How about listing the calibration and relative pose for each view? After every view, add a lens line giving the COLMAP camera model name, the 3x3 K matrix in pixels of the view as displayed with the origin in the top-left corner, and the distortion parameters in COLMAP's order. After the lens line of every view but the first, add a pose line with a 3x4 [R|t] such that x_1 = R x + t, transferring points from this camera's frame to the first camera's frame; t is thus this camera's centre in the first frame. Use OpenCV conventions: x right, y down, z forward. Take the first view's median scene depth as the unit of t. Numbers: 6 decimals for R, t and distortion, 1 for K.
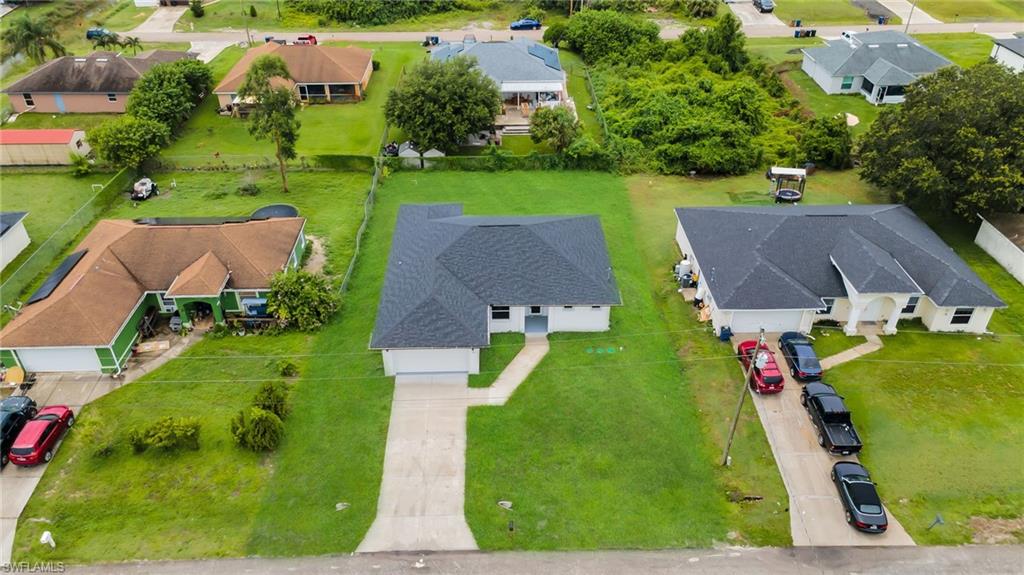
lens RADIAL K [[774.8, 0, 512.0], [0, 774.8, 287.5], [0, 0, 1]] dist [0.001267, 0.059860]
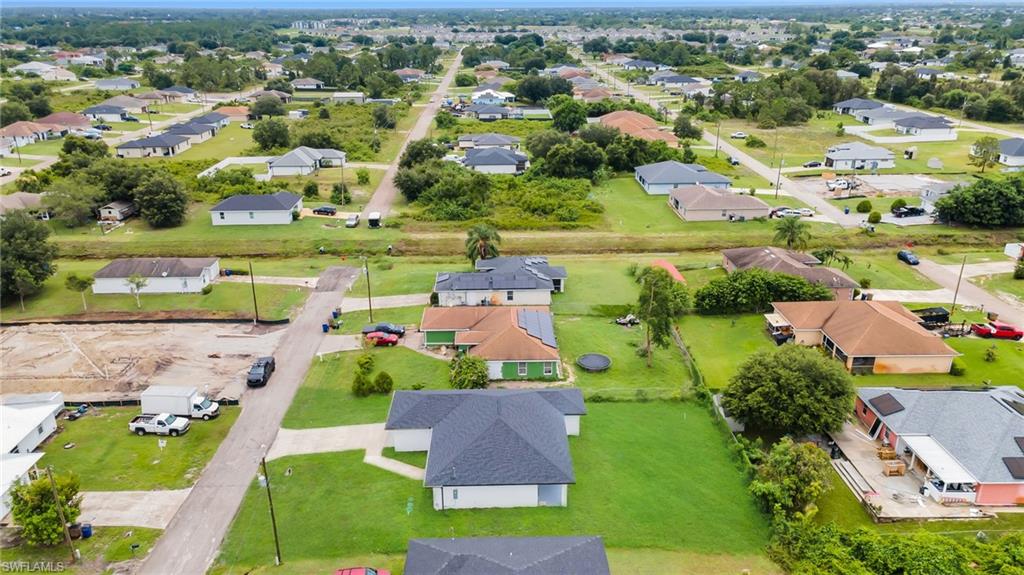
lens RADIAL K [[774.8, 0, 512.0], [0, 774.8, 287.5], [0, 0, 1]] dist [0.001267, 0.059860]
pose [[-0.004391, 0.351569, -0.936152, 0.840233], [-0.551335, 0.780170, 0.295577, -0.471609], [0.834273, 0.517431, 0.190406, 0.508360]]
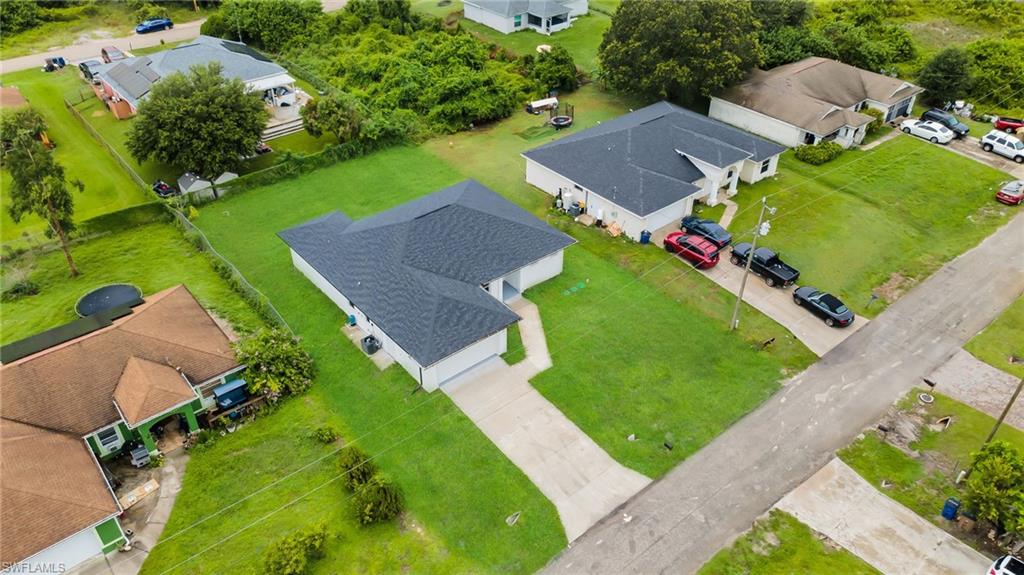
lens RADIAL K [[774.8, 0, 512.0], [0, 774.8, 287.5], [0, 0, 1]] dist [0.001267, 0.059860]
pose [[0.775524, -0.357242, 0.520521, -0.360086], [0.341433, 0.930850, 0.130156, -0.062893], [-0.531024, 0.076784, 0.843871, 0.101194]]
